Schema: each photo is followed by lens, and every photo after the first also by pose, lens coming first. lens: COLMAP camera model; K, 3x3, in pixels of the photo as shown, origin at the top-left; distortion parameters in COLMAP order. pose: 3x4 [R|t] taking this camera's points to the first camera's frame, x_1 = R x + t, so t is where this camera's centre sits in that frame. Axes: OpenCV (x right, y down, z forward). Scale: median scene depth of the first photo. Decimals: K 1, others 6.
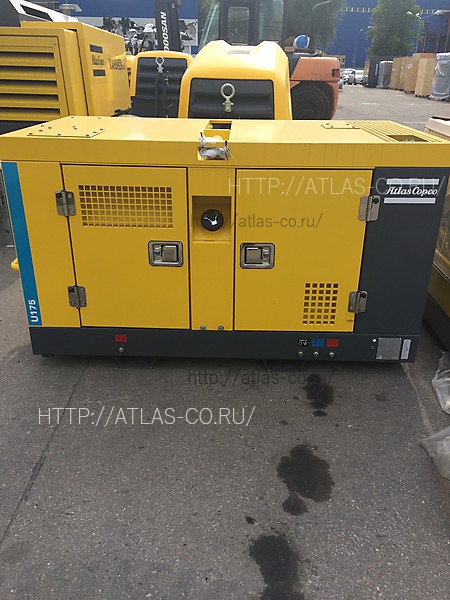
lens RADIAL K [[516.5, 0, 225.3], [0, 516.5, 313.1], [0, 0, 1]] dist [0.055127, -0.002190]
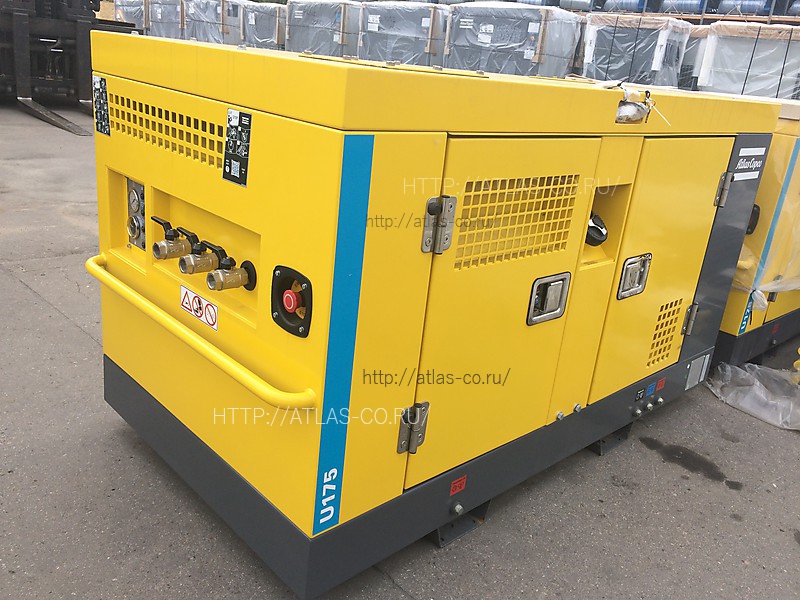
lens RADIAL K [[701.3, 0, 400.0], [0, 701.3, 300.0], [0, 0, 1]] dist [0.002839, -0.005442]
pose [[0.709342, -0.174773, 0.682854, -0.723158], [0.211846, 0.976844, 0.029954, -0.168483], [-0.672277, 0.123412, 0.729941, 0.582170]]
